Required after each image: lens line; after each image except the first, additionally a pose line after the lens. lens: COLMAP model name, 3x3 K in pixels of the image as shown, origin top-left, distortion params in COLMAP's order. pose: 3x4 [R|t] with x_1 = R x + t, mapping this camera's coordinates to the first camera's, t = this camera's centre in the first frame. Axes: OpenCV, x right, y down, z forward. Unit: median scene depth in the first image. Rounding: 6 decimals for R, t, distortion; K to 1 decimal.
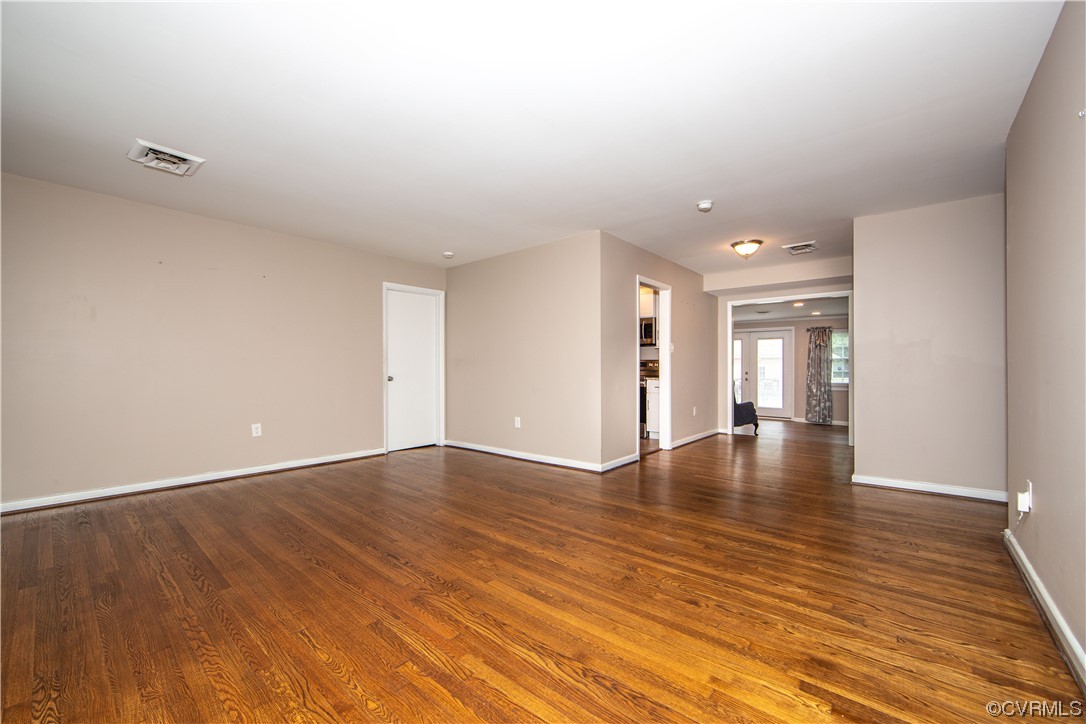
lens RADIAL K [[430.5, 0, 553.5], [0, 430.5, 361.7], [0, 0, 1]] dist [-0.001763, -0.001537]
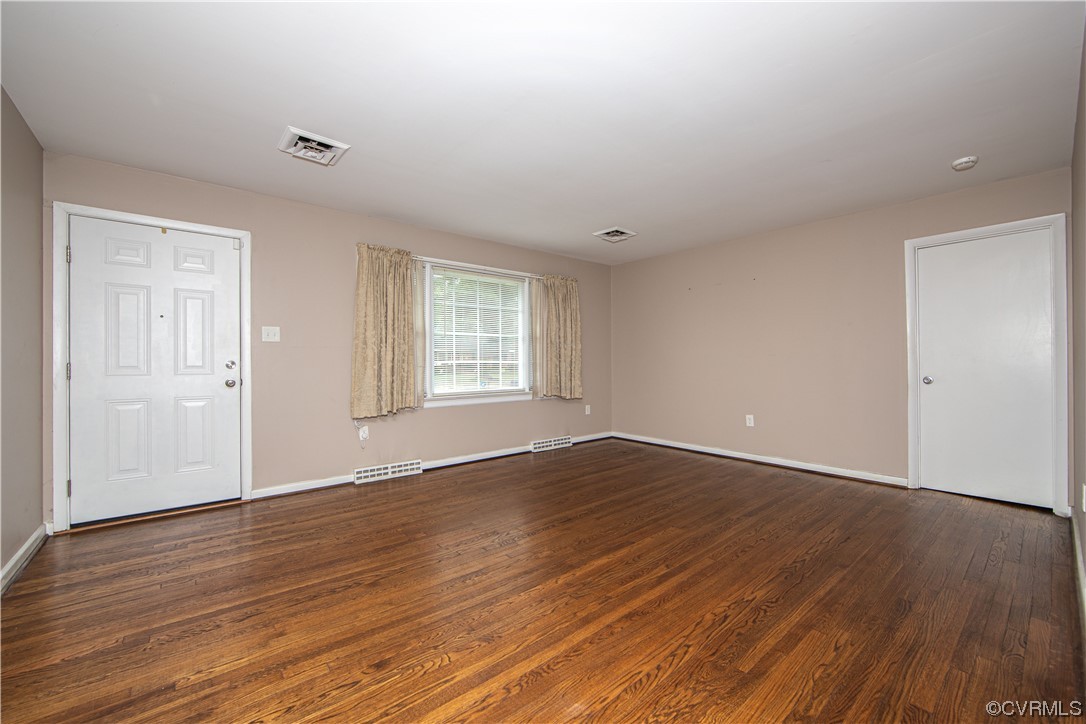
lens RADIAL K [[430.5, 0, 544.2], [0, 430.5, 369.4], [0, 0, 1]] dist [-0.001763, -0.001537]
pose [[-0.173363, 0.017006, -0.984711, 0.727034], [0.018219, 0.999735, 0.014058, 0.002910], [0.984689, -0.015503, -0.173627, 1.000370]]
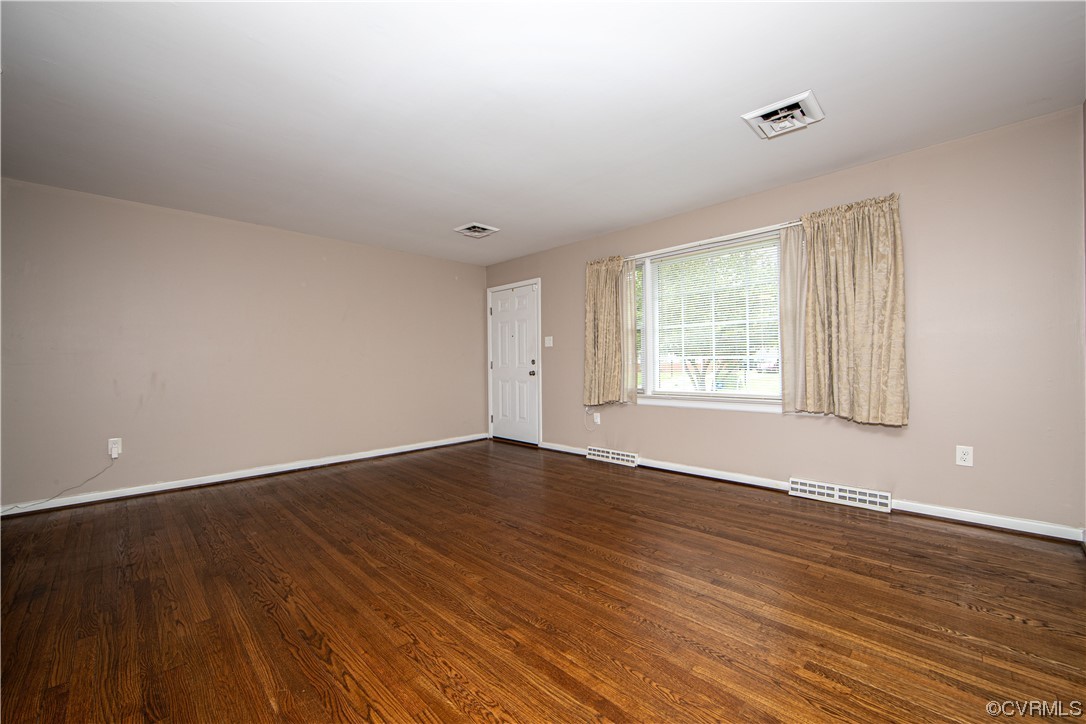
lens RADIAL K [[430.5, 0, 545.1], [0, 430.5, 355.9], [0, 0, 1]] dist [-0.001763, -0.001537]
pose [[-0.996400, 0.010461, 0.084133, -0.485759], [0.007723, 0.999432, -0.032794, 0.028607], [-0.084428, -0.032026, -0.995915, 1.866810]]
